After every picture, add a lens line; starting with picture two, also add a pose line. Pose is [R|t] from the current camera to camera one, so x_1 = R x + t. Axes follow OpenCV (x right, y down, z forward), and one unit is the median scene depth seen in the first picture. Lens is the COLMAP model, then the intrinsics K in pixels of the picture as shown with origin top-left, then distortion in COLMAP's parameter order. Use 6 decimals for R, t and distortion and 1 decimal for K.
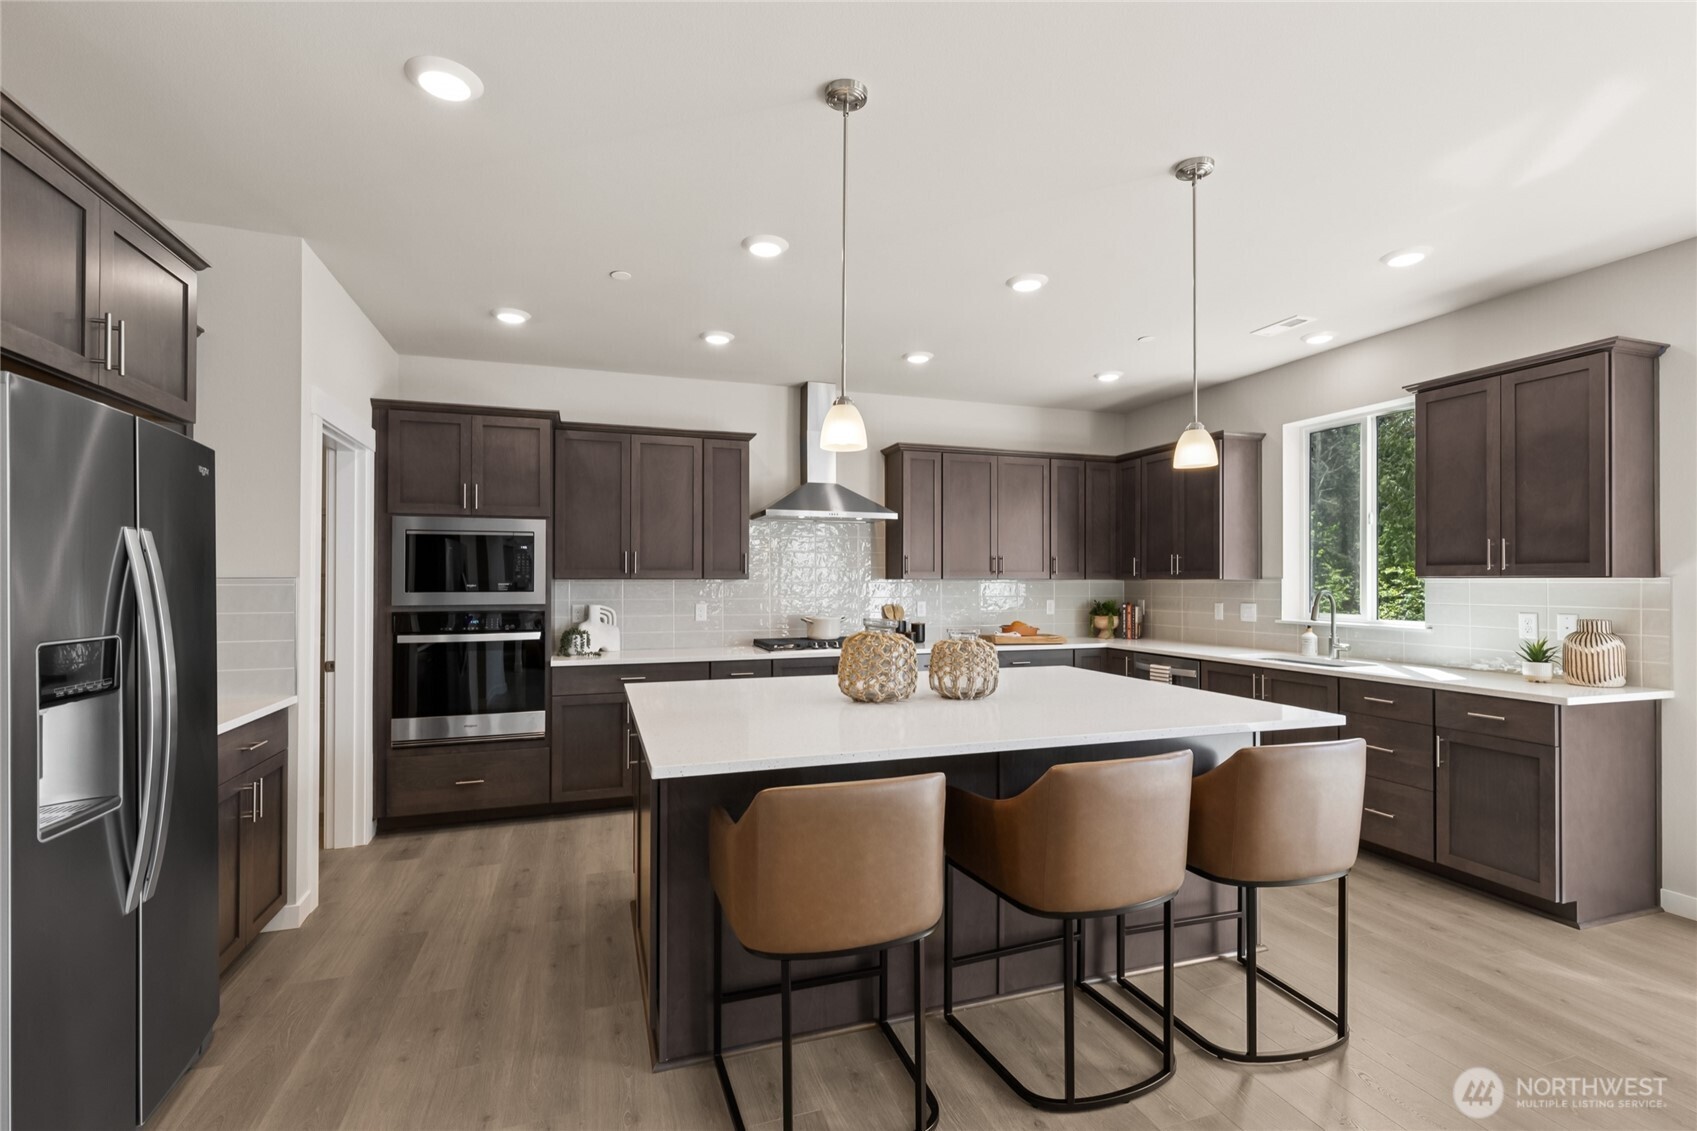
lens RADIAL K [[765.1, 0, 852.2], [0, 765.1, 566.7], [0, 0, 1]] dist [0.008386, -0.001429]
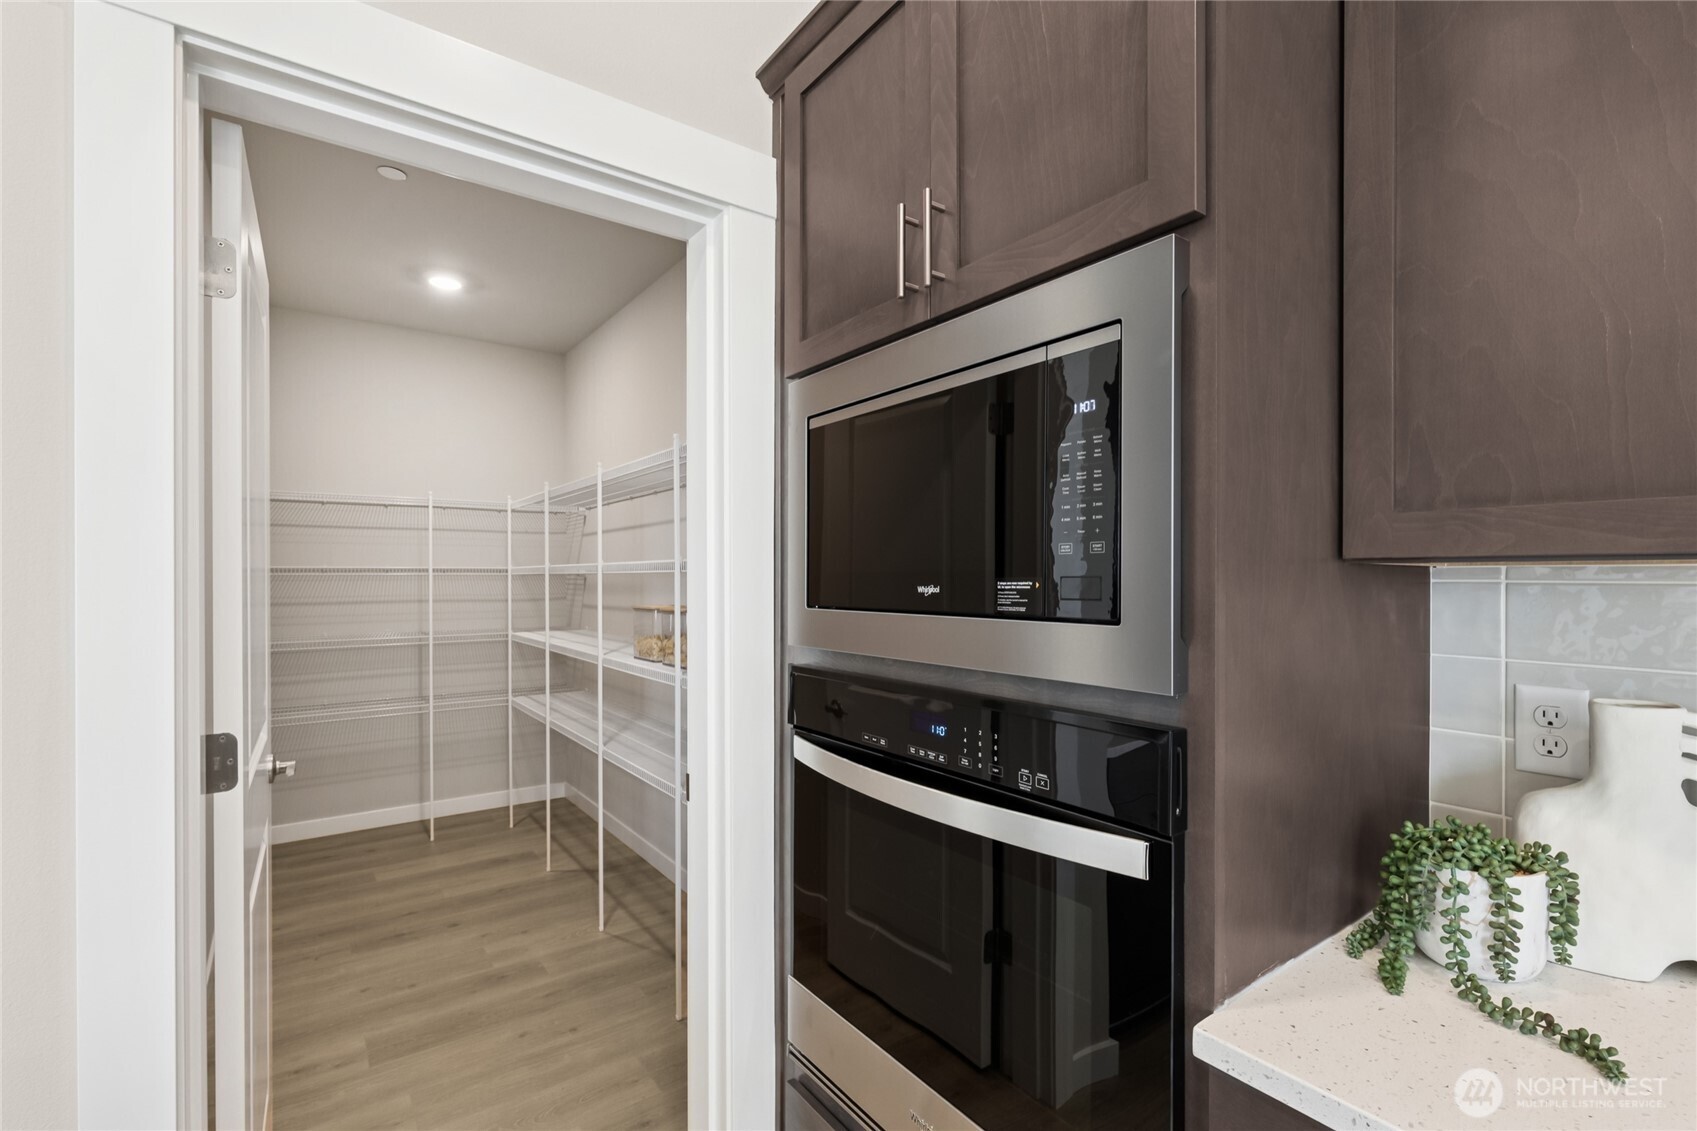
lens RADIAL K [[765.1, 0, 846.6], [0, 765.1, 573.5], [0, 0, 1]] dist [0.008386, -0.001429]
pose [[0.311126, 0.001414, -0.950368, -0.243593], [0.016911, 0.999832, 0.007024, 0.015569], [0.950218, -0.018257, 0.311050, 0.842950]]
